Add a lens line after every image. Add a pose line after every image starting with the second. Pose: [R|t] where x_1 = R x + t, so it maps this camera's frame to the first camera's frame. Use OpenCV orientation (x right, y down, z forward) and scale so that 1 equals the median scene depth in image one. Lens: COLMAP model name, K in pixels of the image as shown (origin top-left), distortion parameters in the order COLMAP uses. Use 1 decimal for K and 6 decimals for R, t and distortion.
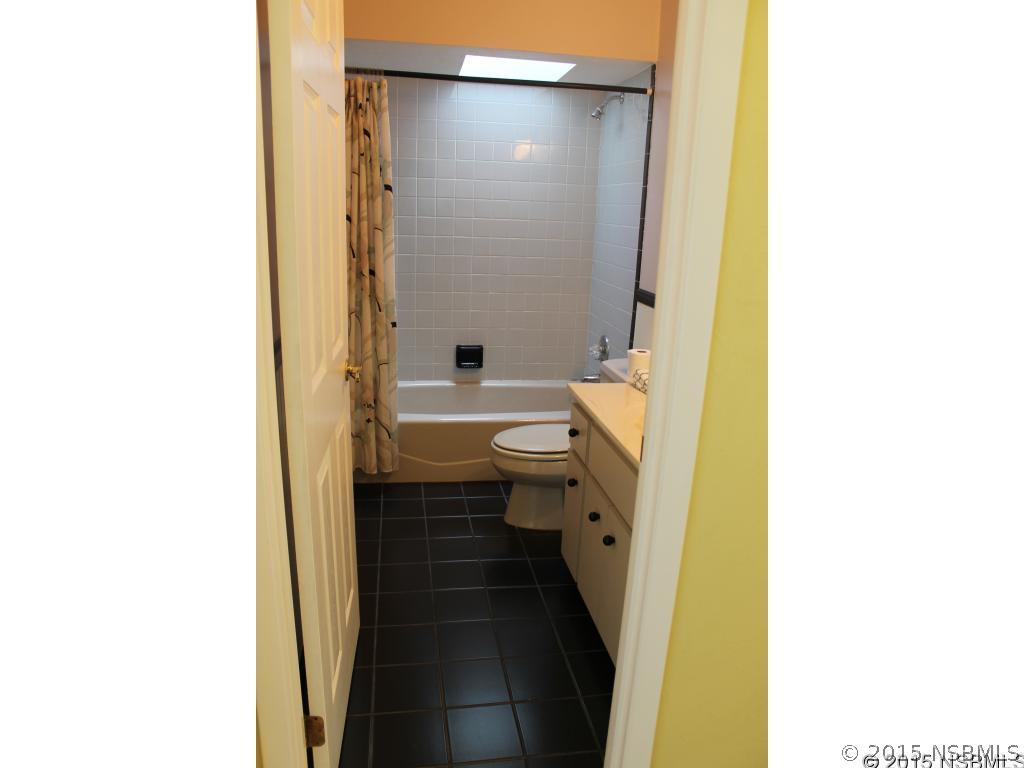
lens RADIAL K [[655.2, 0, 512.0], [0, 655.2, 384.0], [0, 0, 1]] dist [-0.095738, 0.001749]
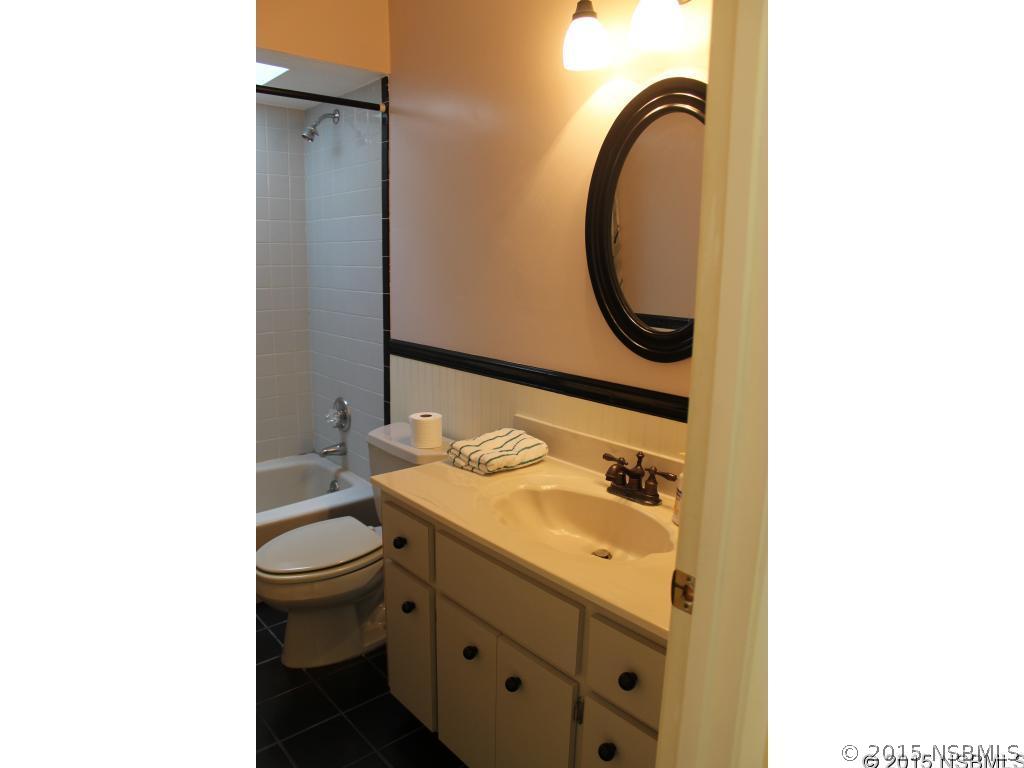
lens RADIAL K [[645.3, 0, 512.0], [0, 645.3, 384.0], [0, 0, 1]] dist [-0.110090, 0.001806]
pose [[0.843900, -0.128112, 0.520980, -0.119277], [0.155801, 0.987743, -0.009480, -0.060045], [-0.513380, 0.089169, 0.853516, 0.229185]]
